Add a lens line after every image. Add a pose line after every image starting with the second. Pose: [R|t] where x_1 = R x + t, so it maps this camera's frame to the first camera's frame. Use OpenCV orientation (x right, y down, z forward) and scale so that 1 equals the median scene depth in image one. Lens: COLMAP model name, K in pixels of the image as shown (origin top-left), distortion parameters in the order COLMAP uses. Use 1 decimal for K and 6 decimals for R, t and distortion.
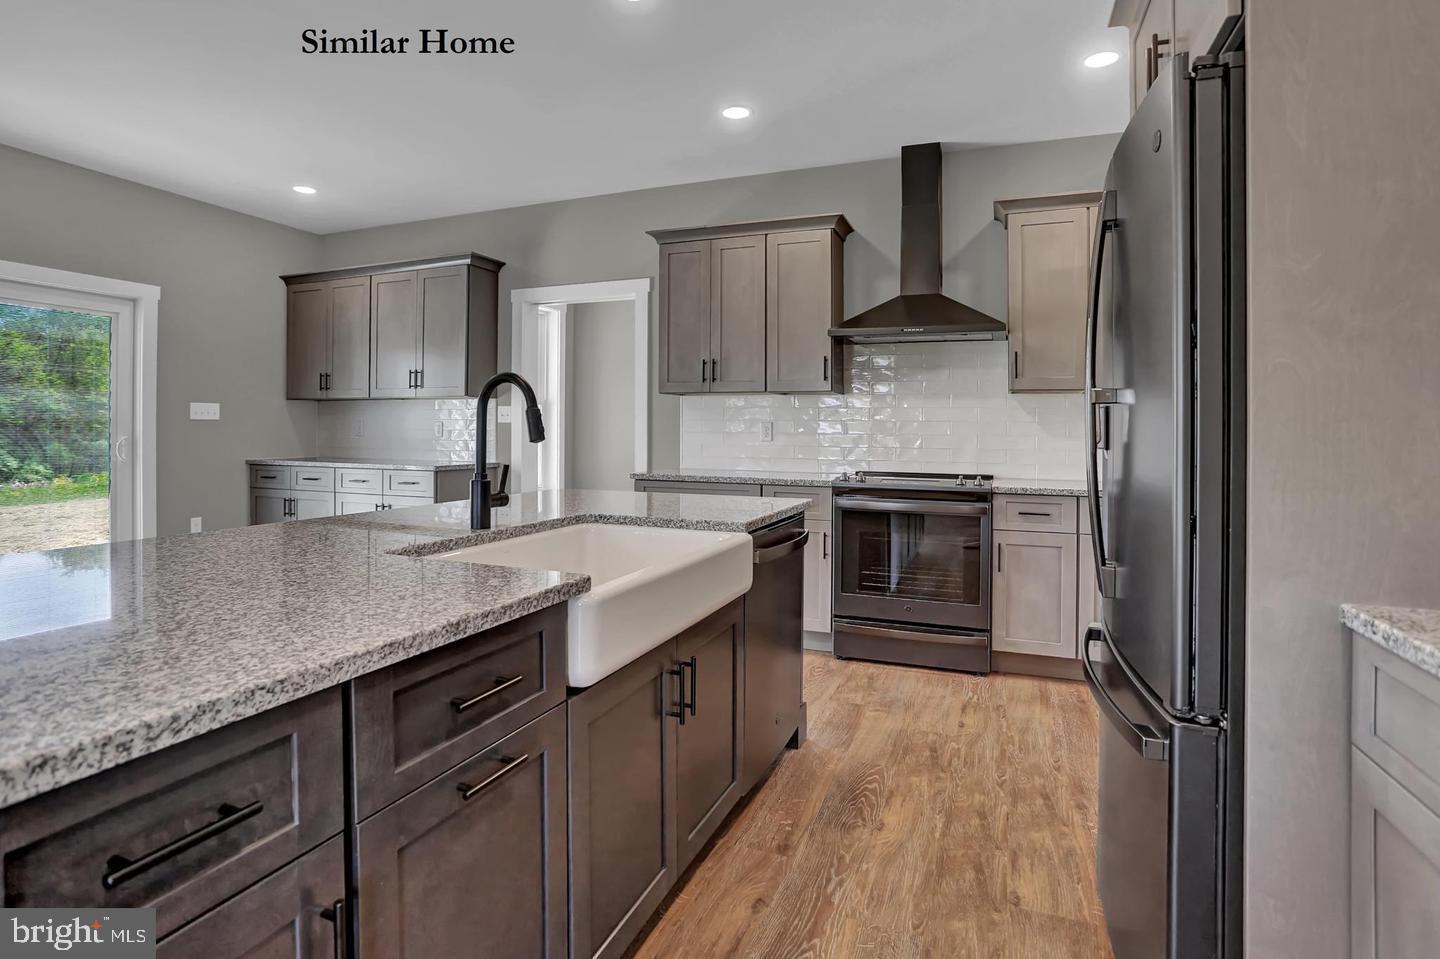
lens RADIAL K [[740.1, 0, 721.1], [0, 740.1, 446.7], [0, 0, 1]] dist [-0.081541, 0.034824]
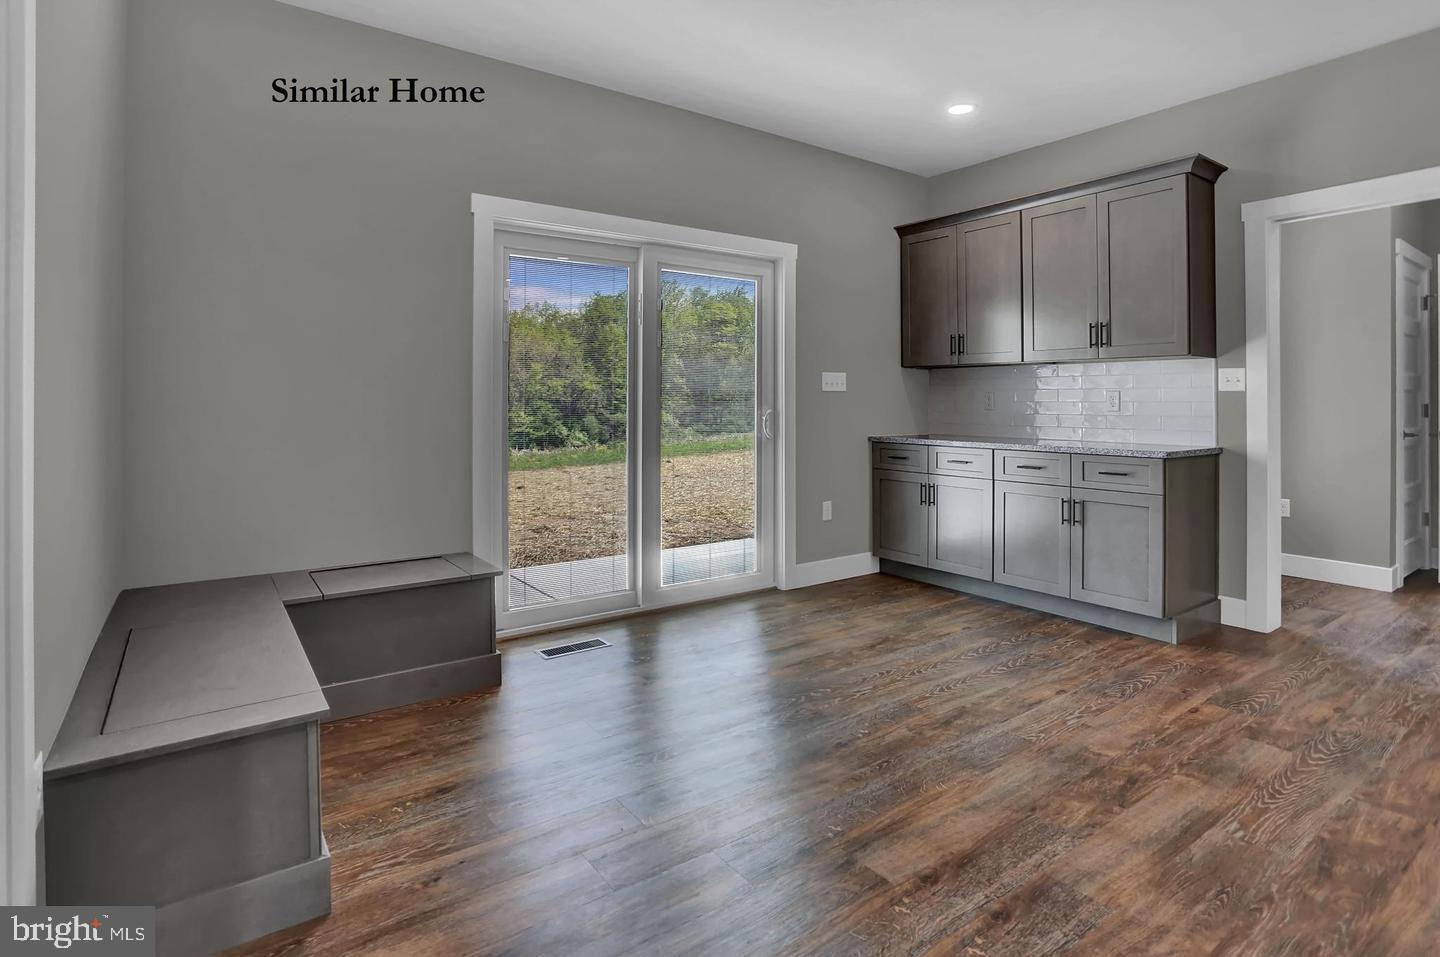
lens RADIAL K [[743.5, 0, 715.4], [0, 743.5, 414.8], [0, 0, 1]] dist [-0.080964, 0.035643]
pose [[0.840847, 0.001156, -0.541272, -0.328216], [-0.005302, 0.999967, -0.006101, -0.002494], [0.541248, 0.008000, 0.840825, 0.137998]]
